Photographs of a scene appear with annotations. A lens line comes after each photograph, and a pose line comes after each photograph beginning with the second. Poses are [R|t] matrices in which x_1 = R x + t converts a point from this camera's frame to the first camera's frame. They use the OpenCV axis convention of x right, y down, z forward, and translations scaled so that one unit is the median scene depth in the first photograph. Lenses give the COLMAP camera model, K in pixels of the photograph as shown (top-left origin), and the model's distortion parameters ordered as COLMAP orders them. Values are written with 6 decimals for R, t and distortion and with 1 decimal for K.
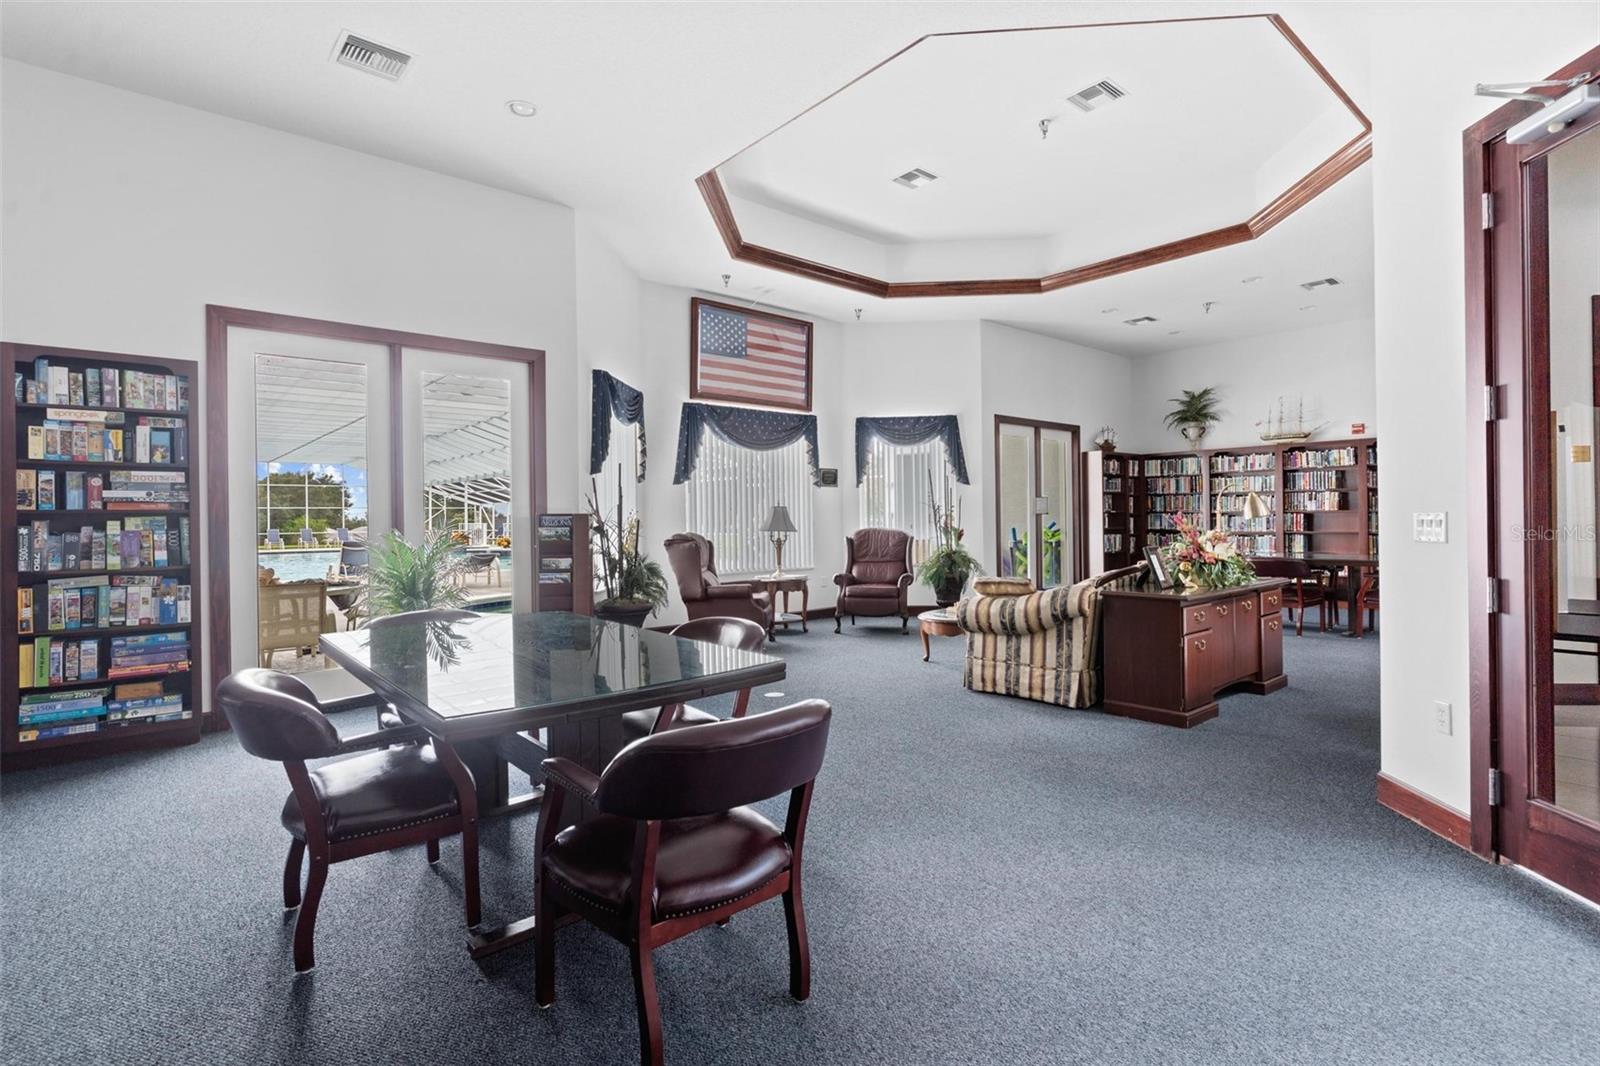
lens RADIAL K [[767.7, 0, 797.0], [0, 767.7, 525.9], [0, 0, 1]] dist [-0.002072, -0.000178]
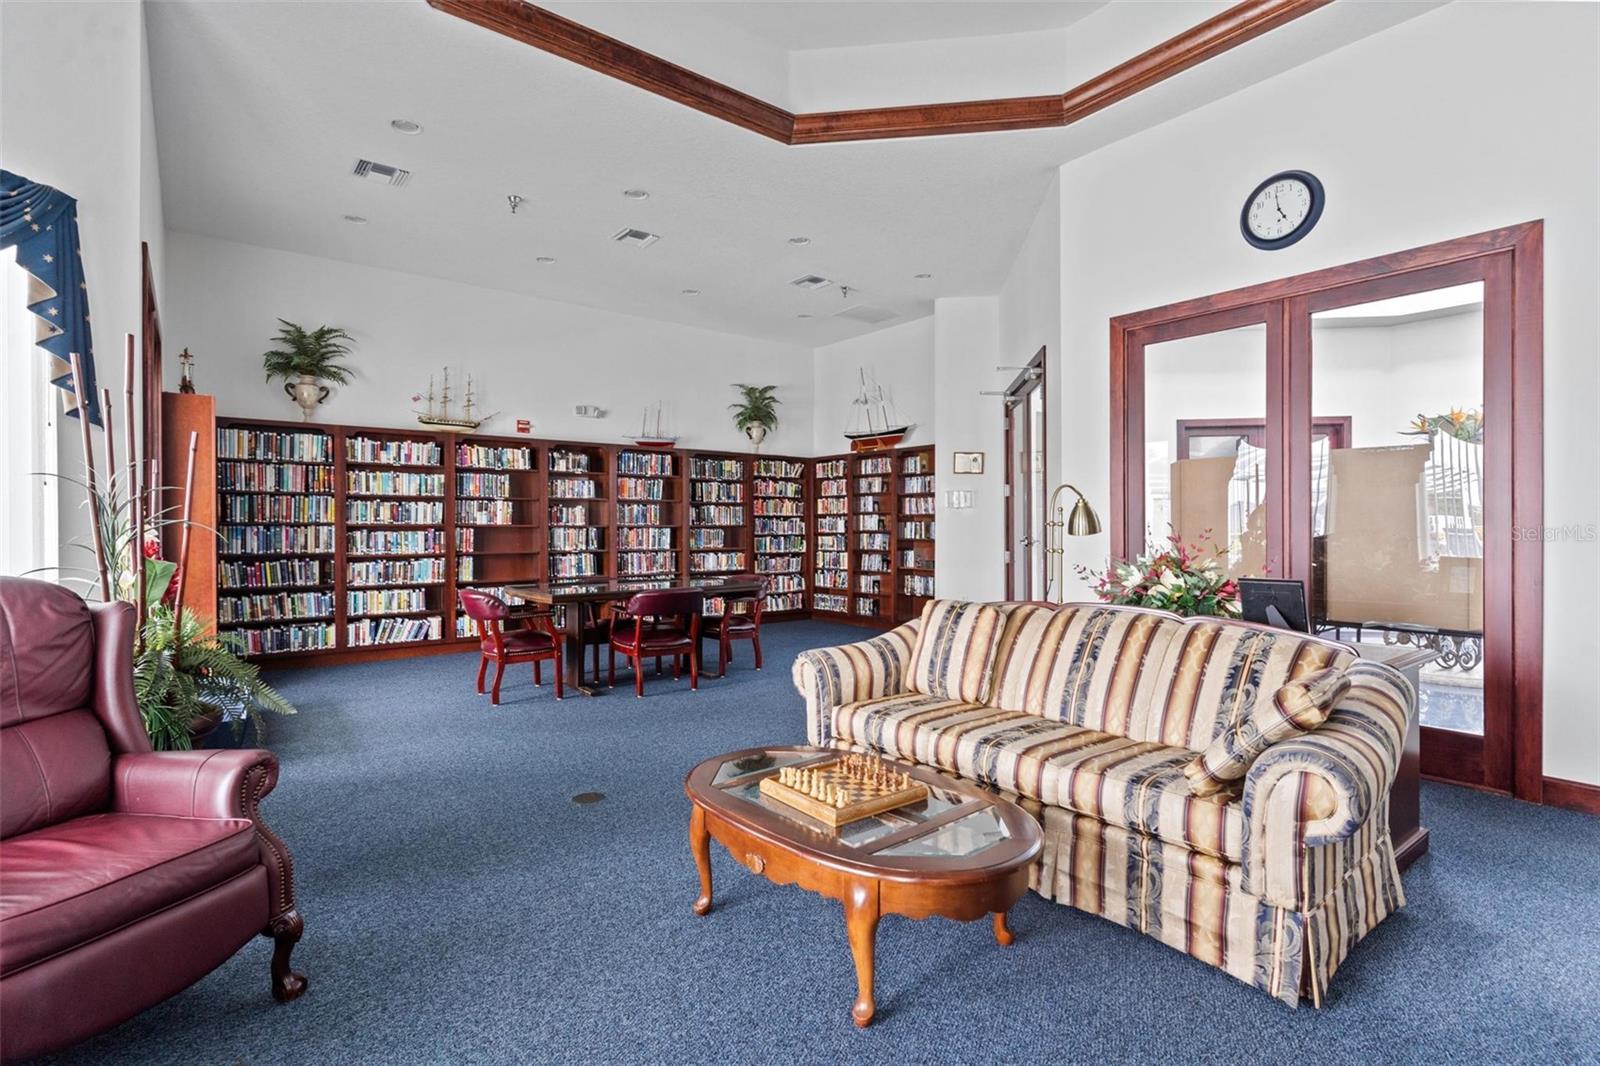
lens RADIAL K [[767.7, 0, 797.5], [0, 767.7, 533.3], [0, 0, 1]] dist [-0.002072, -0.000178]
pose [[0.046725, 0.002532, 0.998905, -0.076759], [0.010006, 0.999945, -0.003003, -0.005345], [-0.998858, 0.010136, 0.046697, 0.623523]]
